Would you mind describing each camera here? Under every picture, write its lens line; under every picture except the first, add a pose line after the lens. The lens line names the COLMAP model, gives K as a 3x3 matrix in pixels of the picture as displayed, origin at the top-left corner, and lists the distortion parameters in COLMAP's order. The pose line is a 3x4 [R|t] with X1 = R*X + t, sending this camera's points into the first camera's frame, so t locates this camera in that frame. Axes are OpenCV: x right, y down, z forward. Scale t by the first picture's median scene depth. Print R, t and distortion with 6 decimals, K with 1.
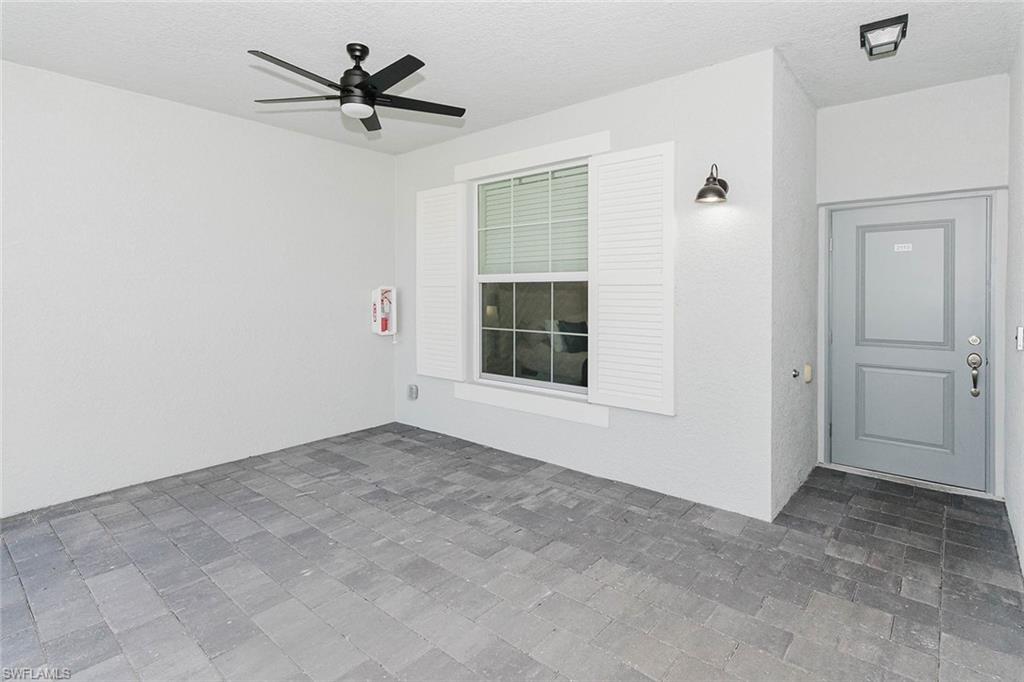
lens RADIAL K [[508.3, 0, 512.0], [0, 508.3, 341.0], [0, 0, 1]] dist [-0.000968, -0.000099]
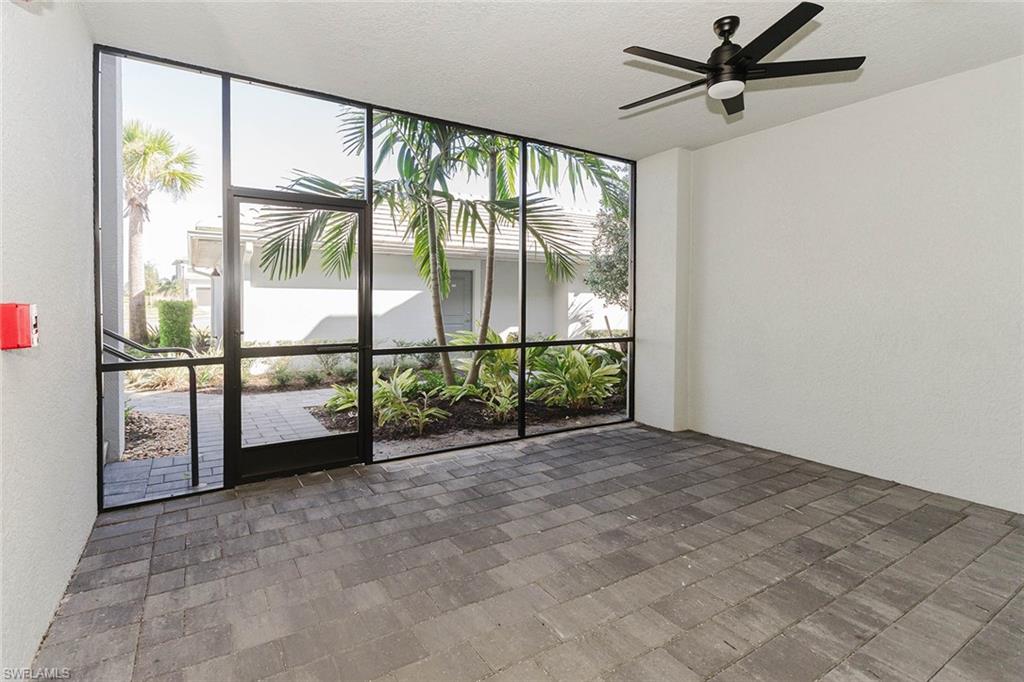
lens RADIAL K [[508.3, 0, 512.0], [0, 508.3, 341.0], [0, 0, 1]] dist [-0.000968, -0.000099]
pose [[-0.288949, 0.076449, -0.954287, 0.700971], [-0.100744, 0.988844, 0.109721, -0.053113], [0.952029, 0.127842, -0.278023, 0.895176]]
